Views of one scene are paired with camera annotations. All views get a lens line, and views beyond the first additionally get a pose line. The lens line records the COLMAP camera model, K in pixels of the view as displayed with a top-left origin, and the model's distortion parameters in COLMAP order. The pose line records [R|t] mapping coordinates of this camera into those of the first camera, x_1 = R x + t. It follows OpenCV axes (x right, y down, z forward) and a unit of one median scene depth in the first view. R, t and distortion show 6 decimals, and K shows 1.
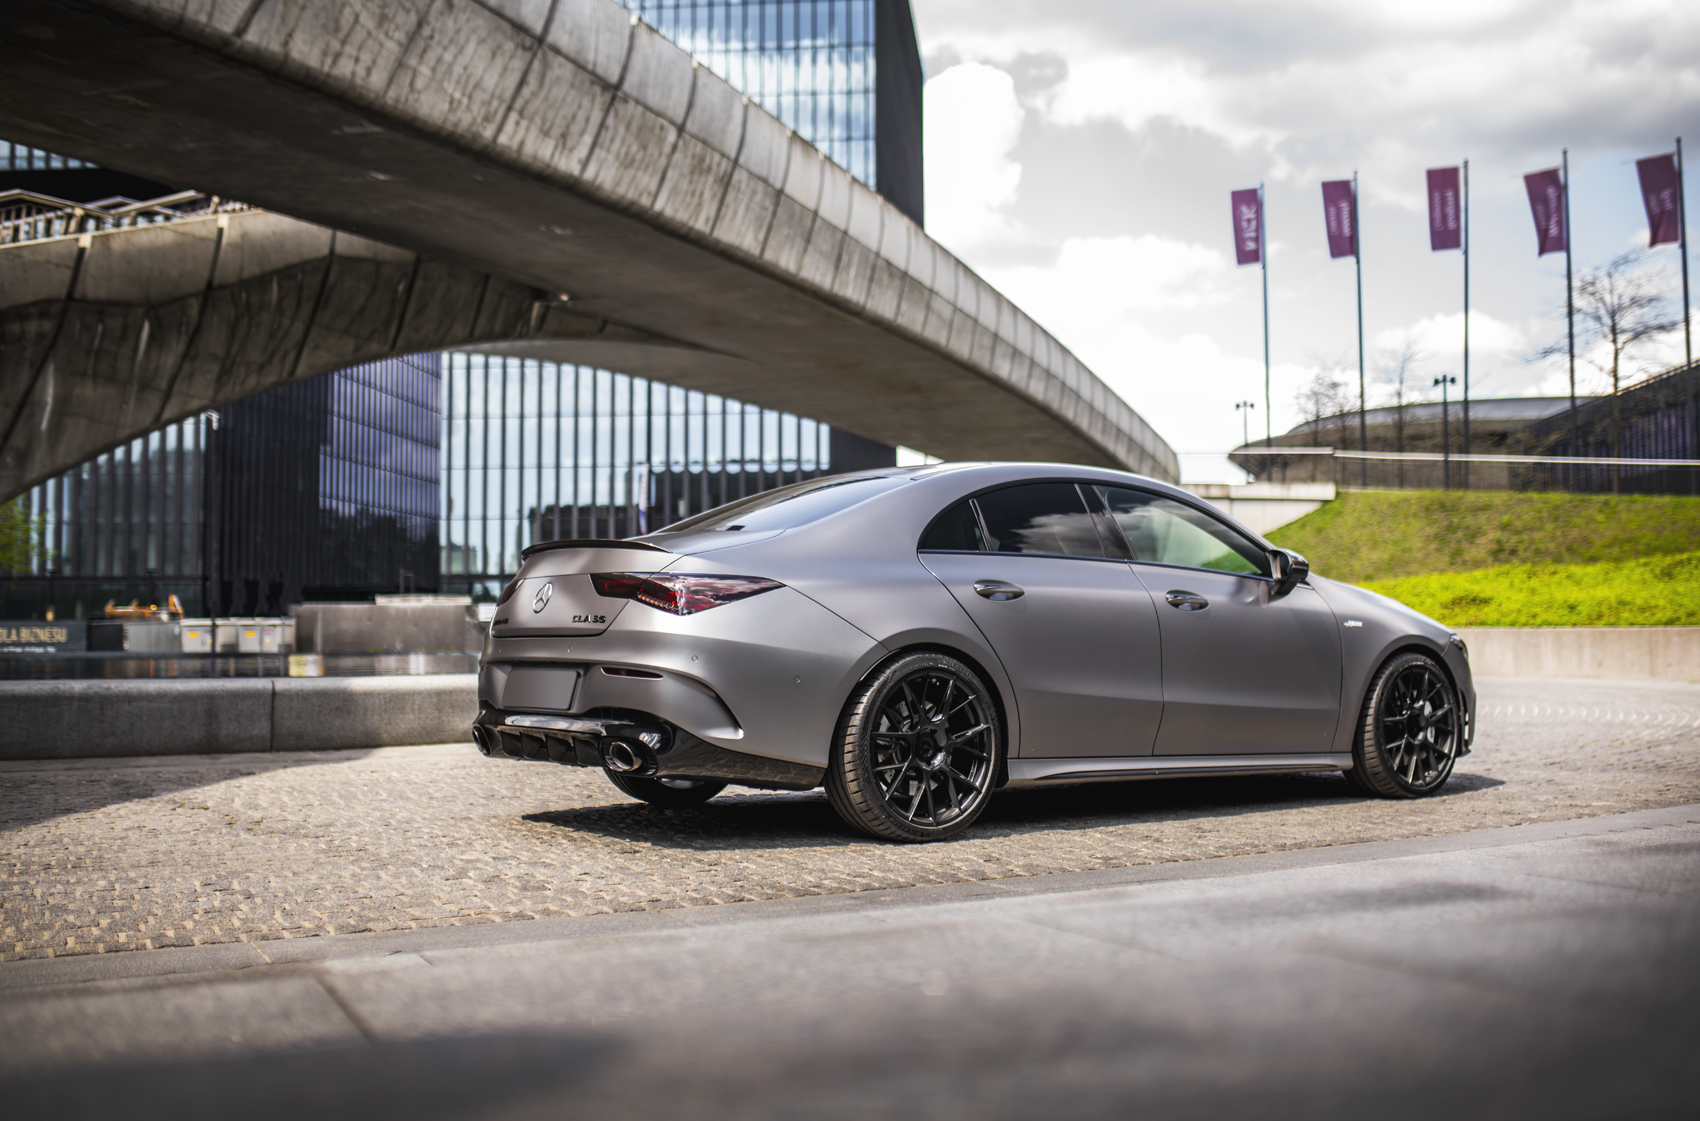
lens RADIAL K [[1642.5, 0, 853.8], [0, 1642.5, 548.6], [0, 0, 1]] dist [-0.024058, 0.000000]
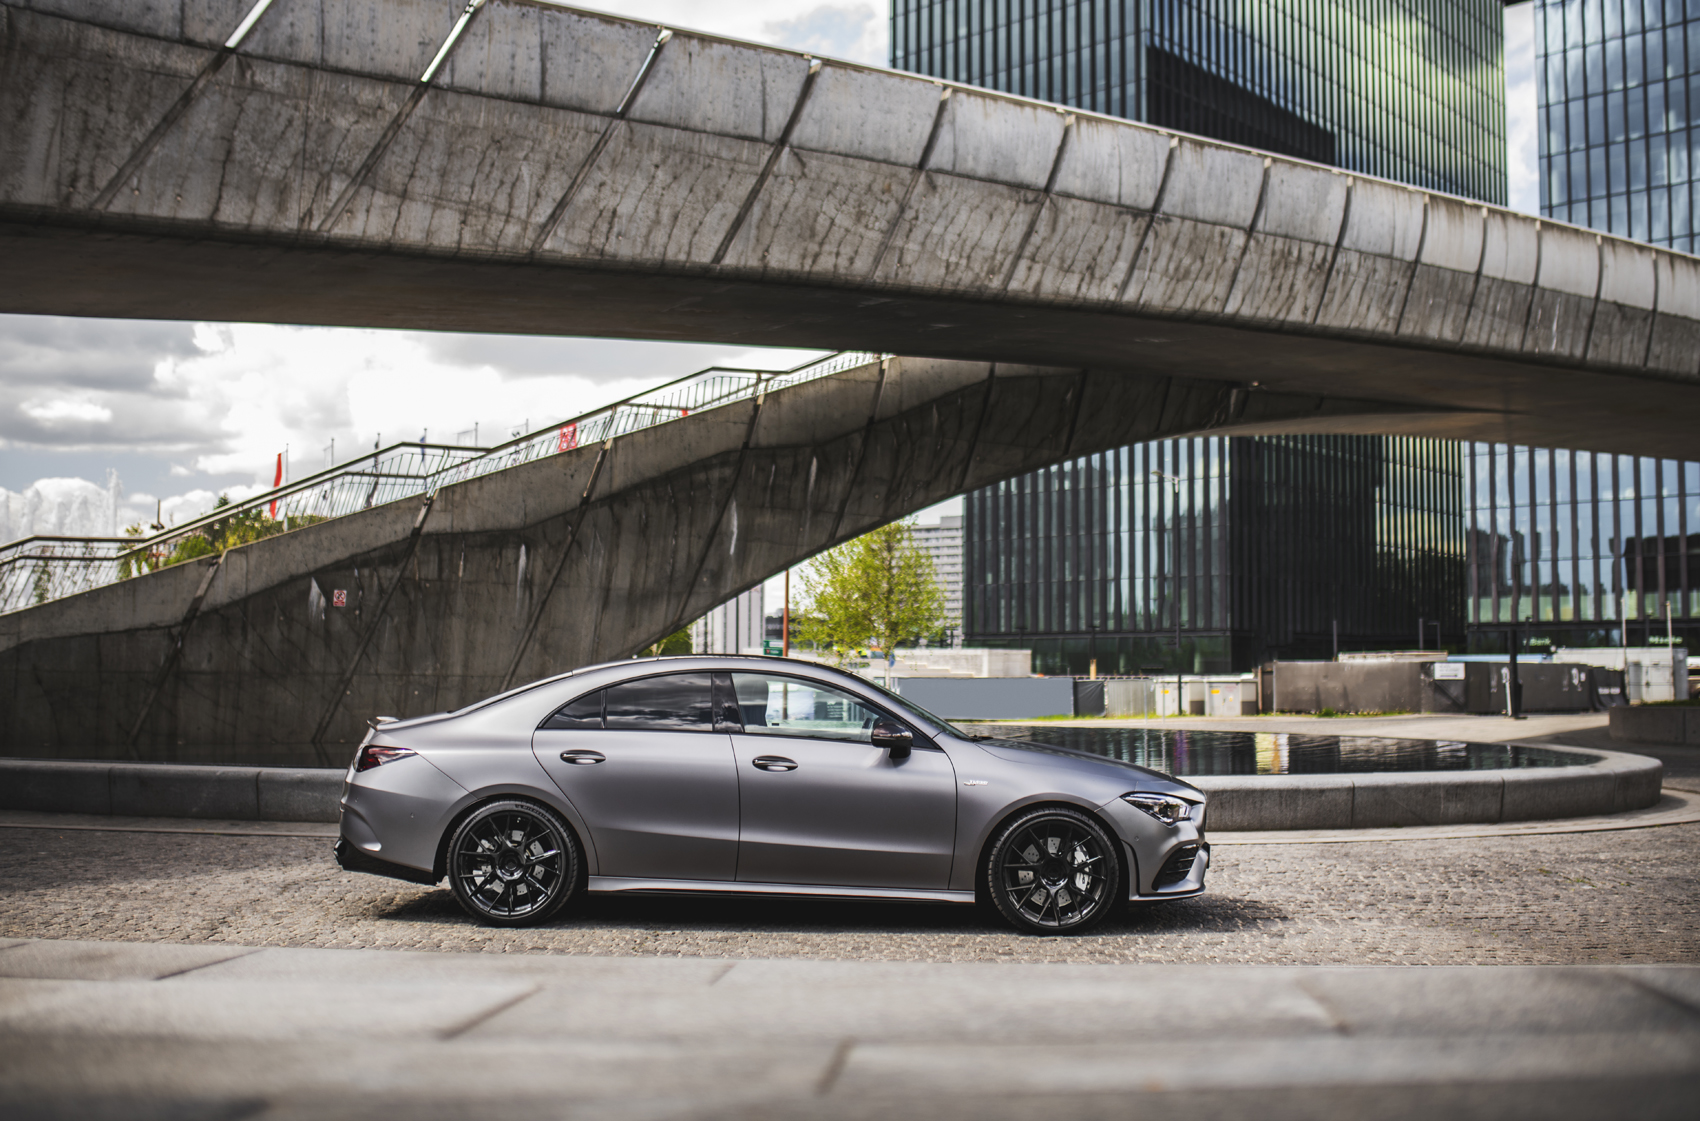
lens RADIAL K [[1770.2, 0, 871.3], [0, 1770.2, 554.8], [0, 0, 1]] dist [-0.027007, 0.000000]
pose [[0.811137, -0.035393, -0.583785, 0.291899], [0.024653, 0.999349, -0.026332, -0.025709], [0.584337, 0.006967, 0.811481, -0.028710]]
